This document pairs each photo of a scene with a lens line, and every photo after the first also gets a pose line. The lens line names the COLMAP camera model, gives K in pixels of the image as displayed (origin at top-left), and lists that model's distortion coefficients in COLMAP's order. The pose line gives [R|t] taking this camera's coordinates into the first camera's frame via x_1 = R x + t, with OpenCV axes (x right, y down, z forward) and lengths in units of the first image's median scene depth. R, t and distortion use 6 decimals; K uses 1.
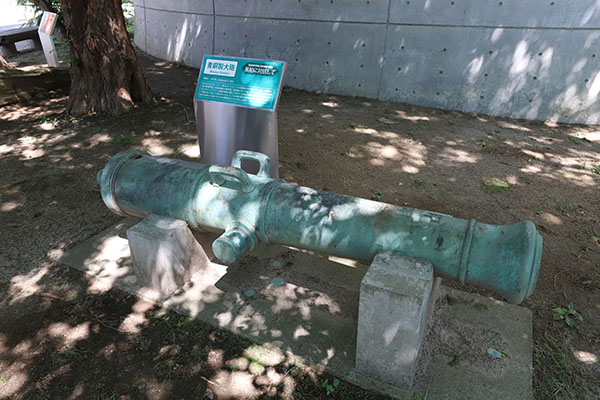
lens RADIAL K [[438.3, 0, 299.0], [0, 438.3, 200.7], [0, 0, 1]] dist [0.008204, 0.006611]
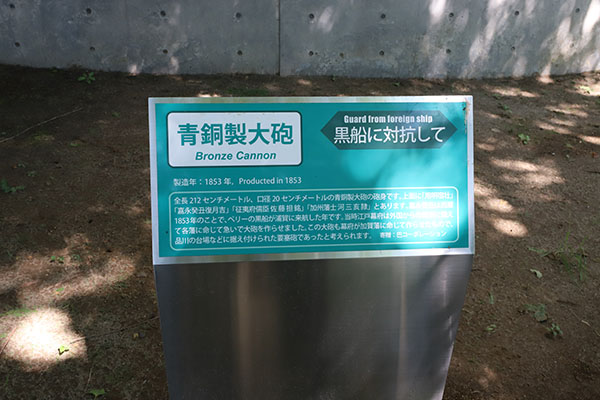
lens RADIAL K [[571.0, 0, 300.5], [0, 571.0, 199.6], [0, 0, 1]] dist [0.052514, 0.000000]
pose [[0.832327, -0.258449, 0.490342, -0.225496], [0.218269, 0.965988, 0.138655, -0.203816], [-0.509500, -0.008380, 0.860430, 0.430598]]
